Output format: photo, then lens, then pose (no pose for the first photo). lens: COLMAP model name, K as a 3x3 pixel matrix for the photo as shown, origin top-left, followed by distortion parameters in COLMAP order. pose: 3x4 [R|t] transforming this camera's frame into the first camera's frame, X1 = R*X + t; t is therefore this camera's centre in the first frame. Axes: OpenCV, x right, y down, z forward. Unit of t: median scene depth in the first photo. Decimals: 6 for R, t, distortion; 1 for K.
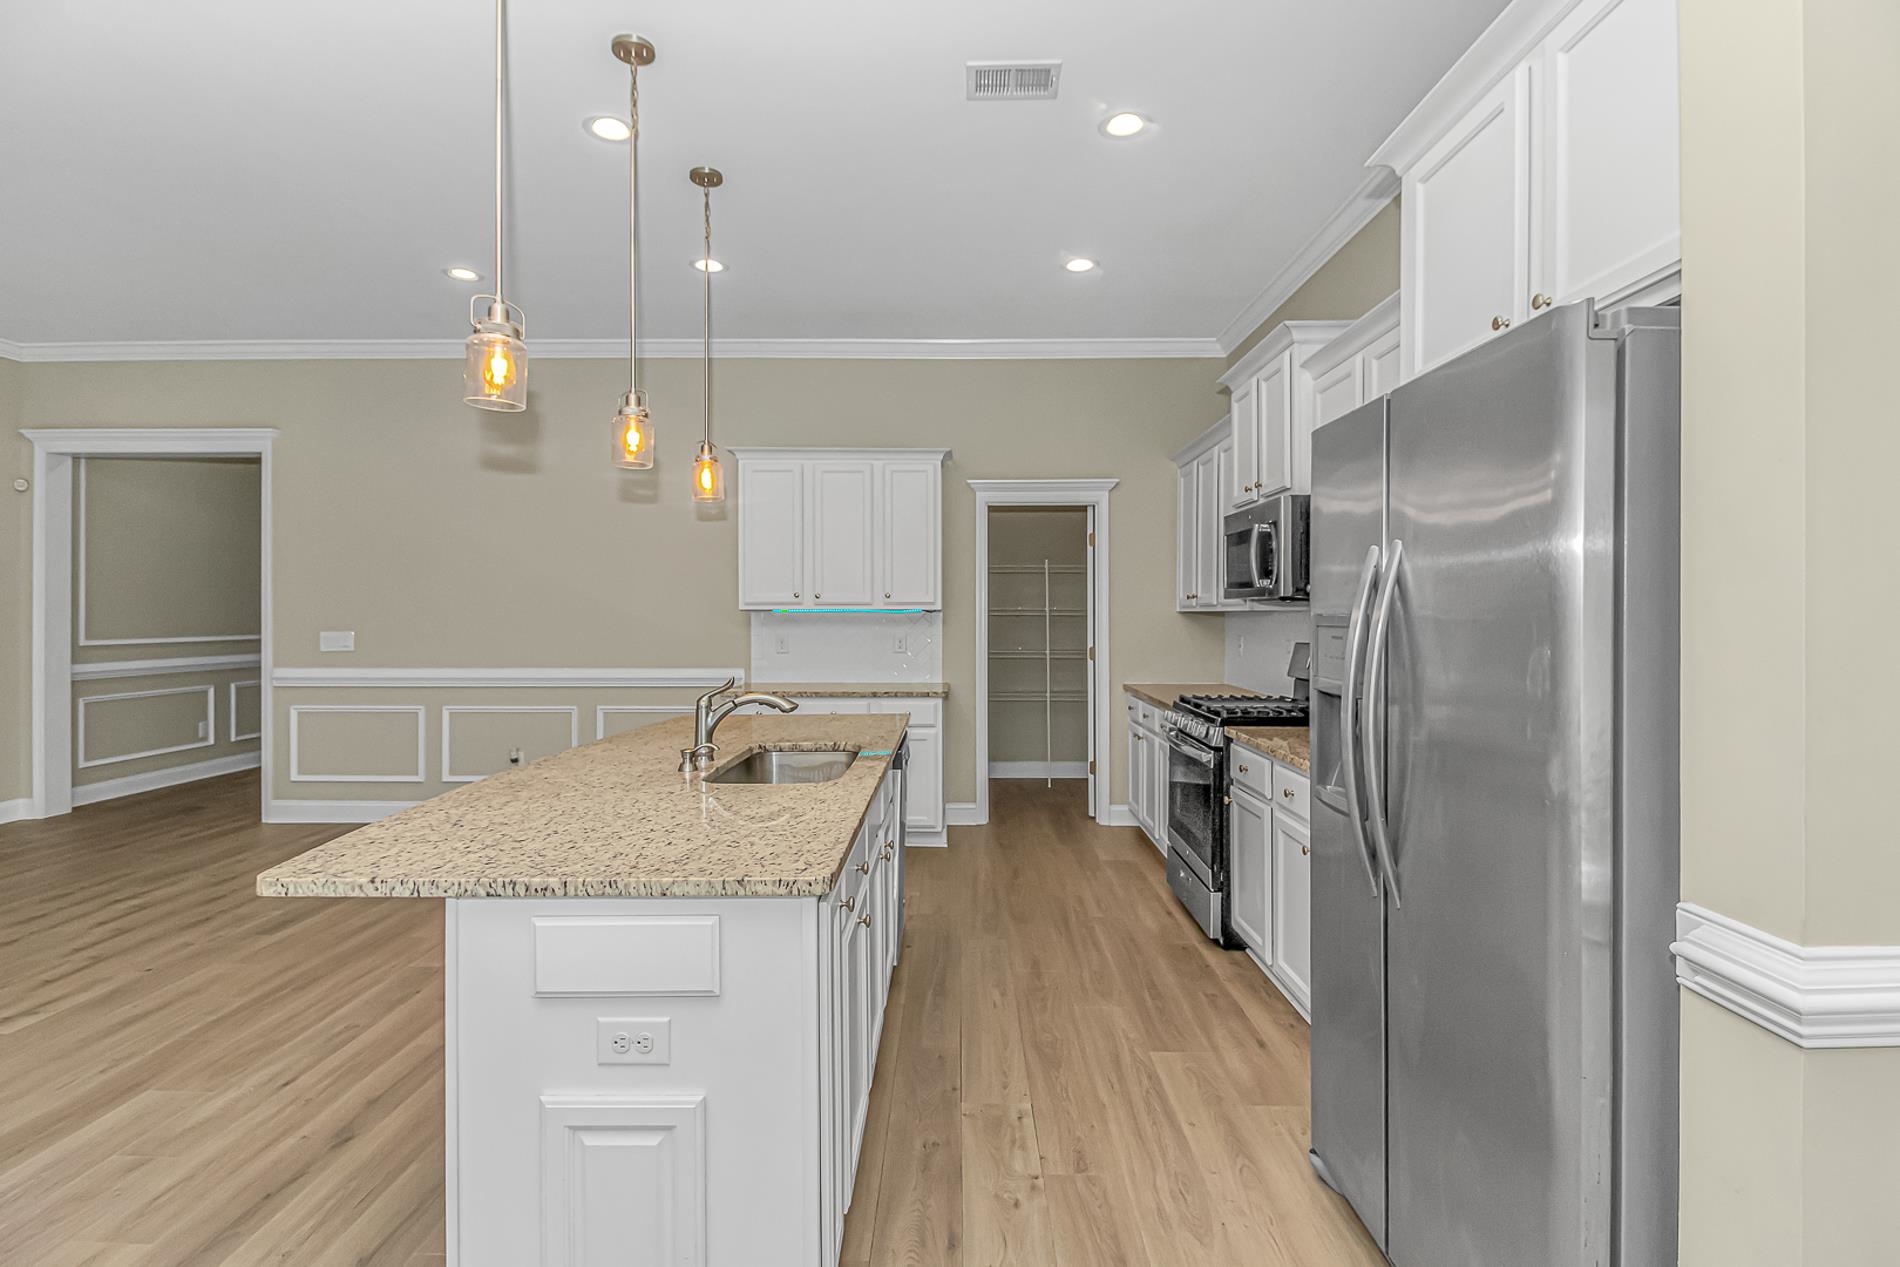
lens RADIAL K [[894.7, 0, 945.2], [0, 894.7, 616.9], [0, 0, 1]] dist [-0.007493, -0.005108]
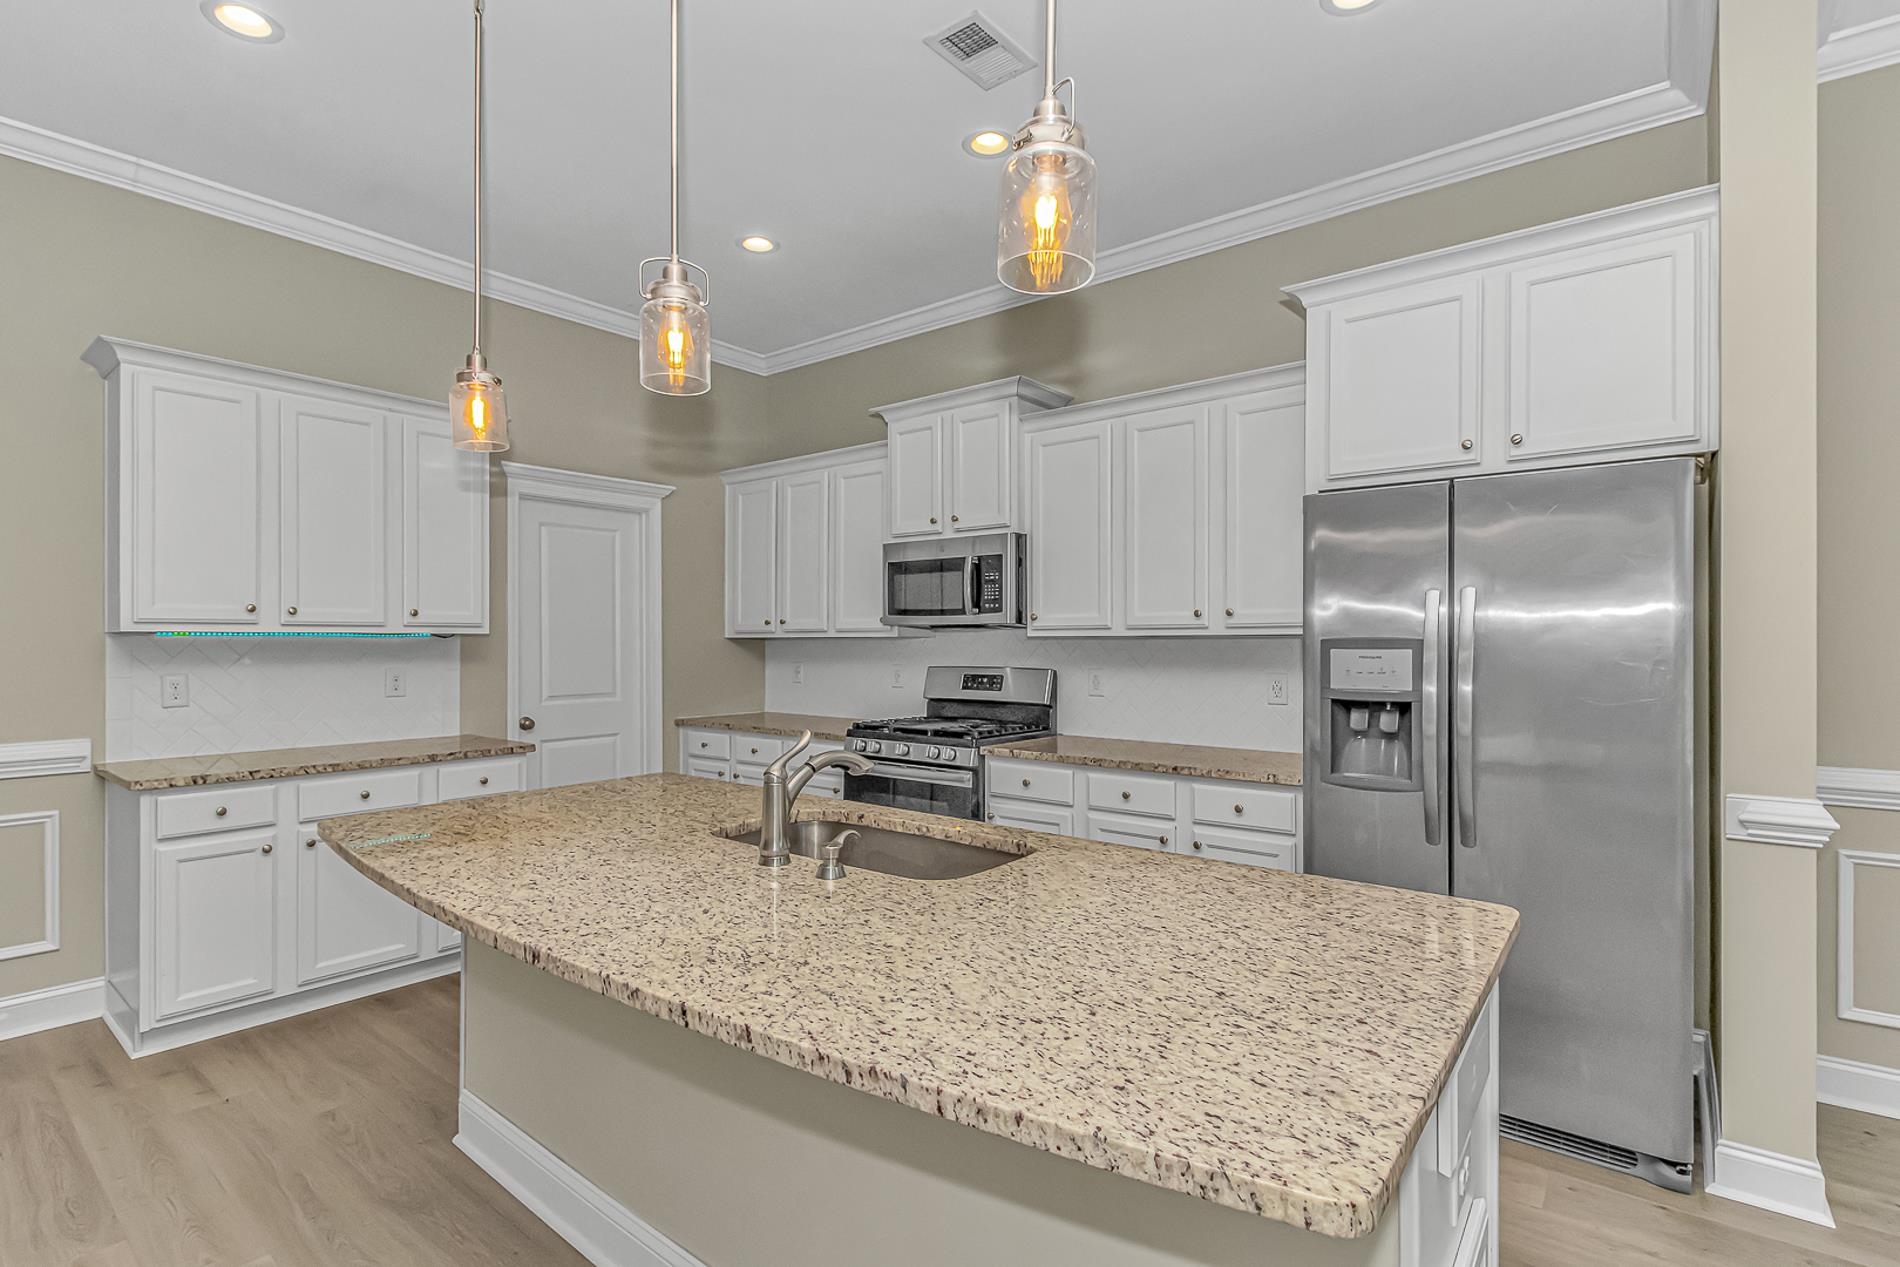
lens RADIAL K [[894.7, 0, 955.3], [0, 894.7, 644.3], [0, 0, 1]] dist [-0.007493, -0.005108]
pose [[0.612675, -0.003383, 0.790328, -0.454012], [0.003596, 0.999992, 0.001492, 0.000560], [-0.790327, 0.001928, 0.612682, 0.320872]]
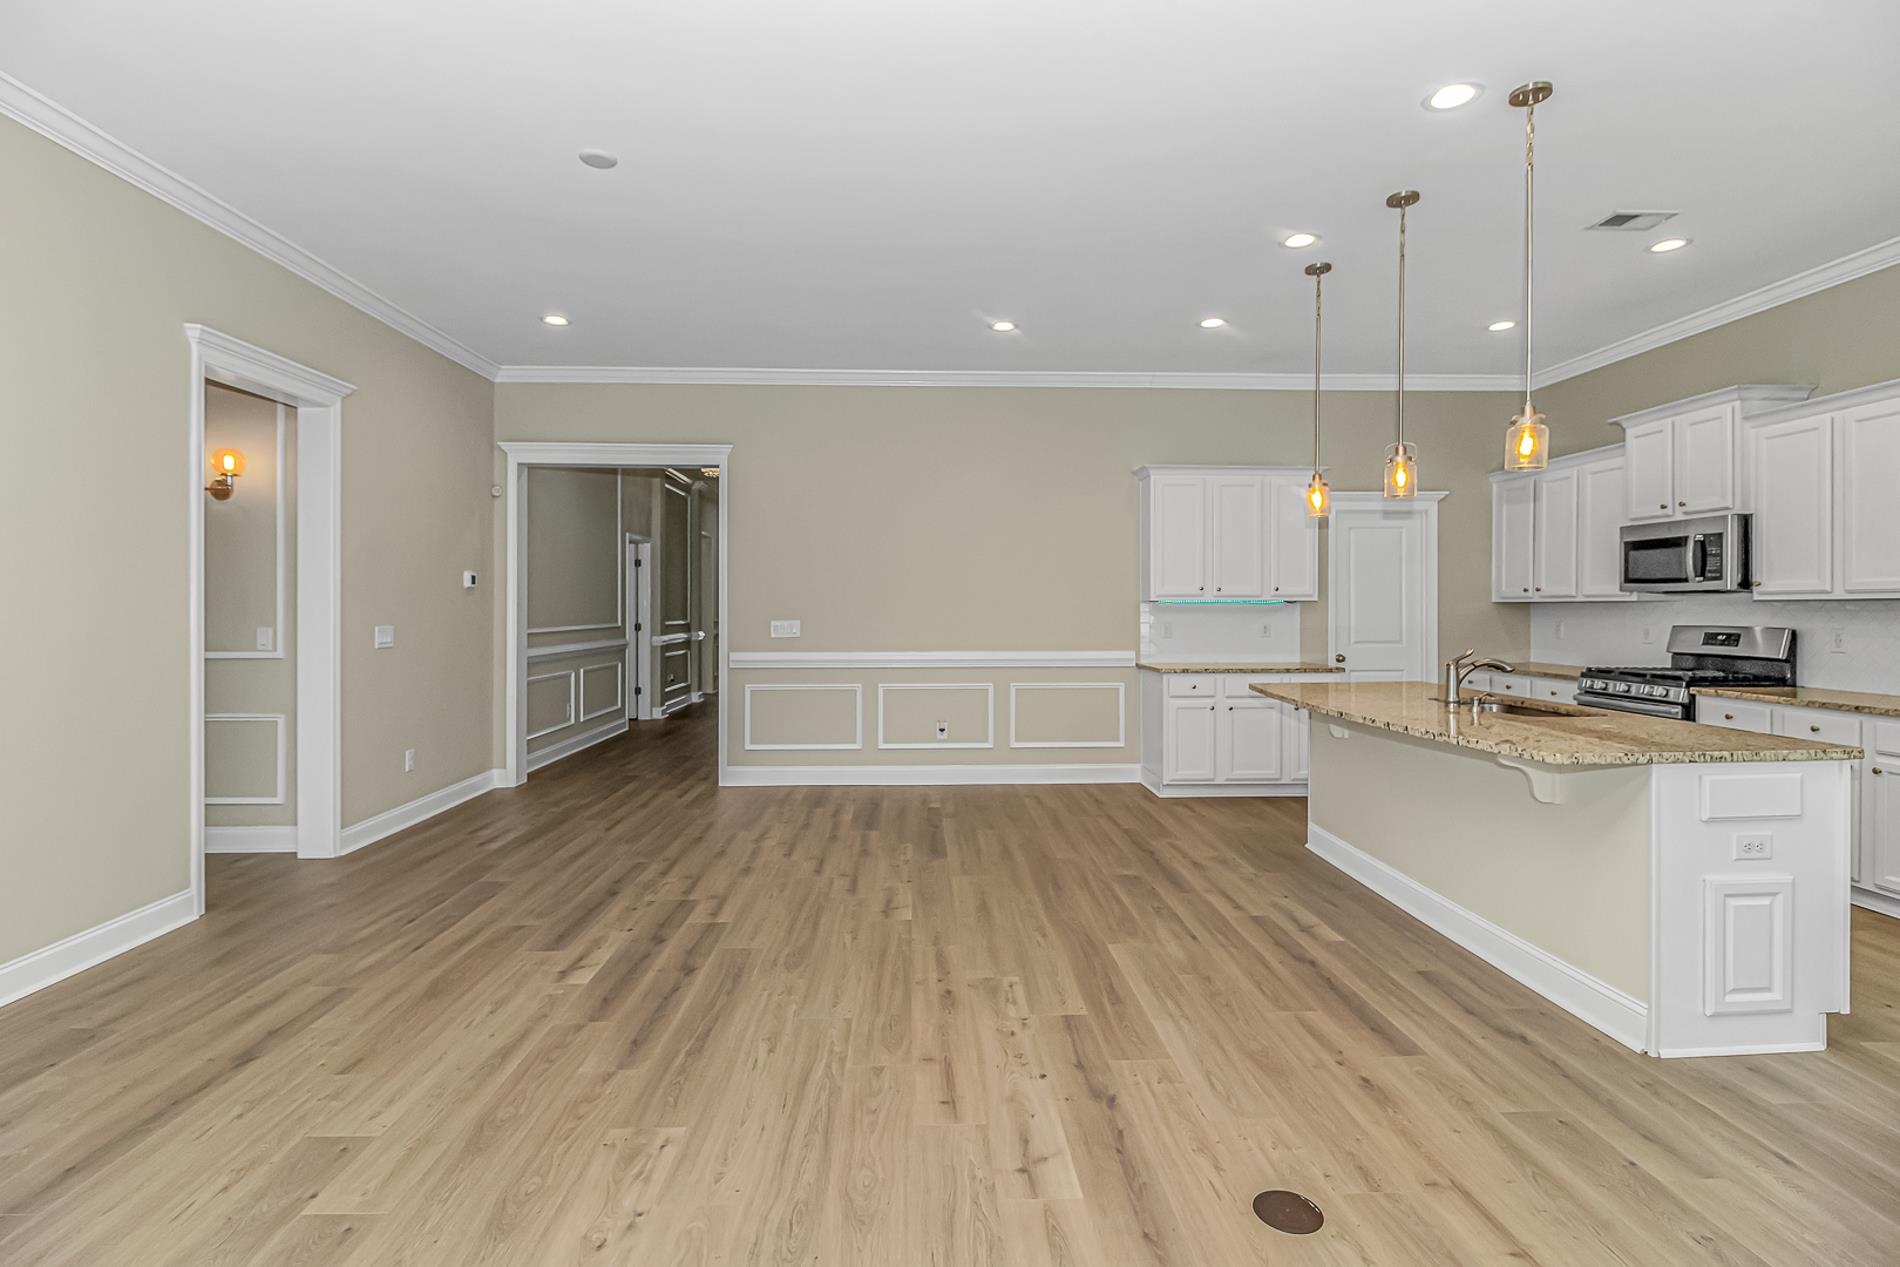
lens RADIAL K [[894.7, 0, 945.0], [0, 894.7, 618.5], [0, 0, 1]] dist [-0.007493, -0.005108]
pose [[0.998996, -0.002715, 0.044727, -0.729132], [0.002291, 0.999952, 0.009543, 0.004509], [-0.044751, -0.009431, 0.998954, -0.236937]]
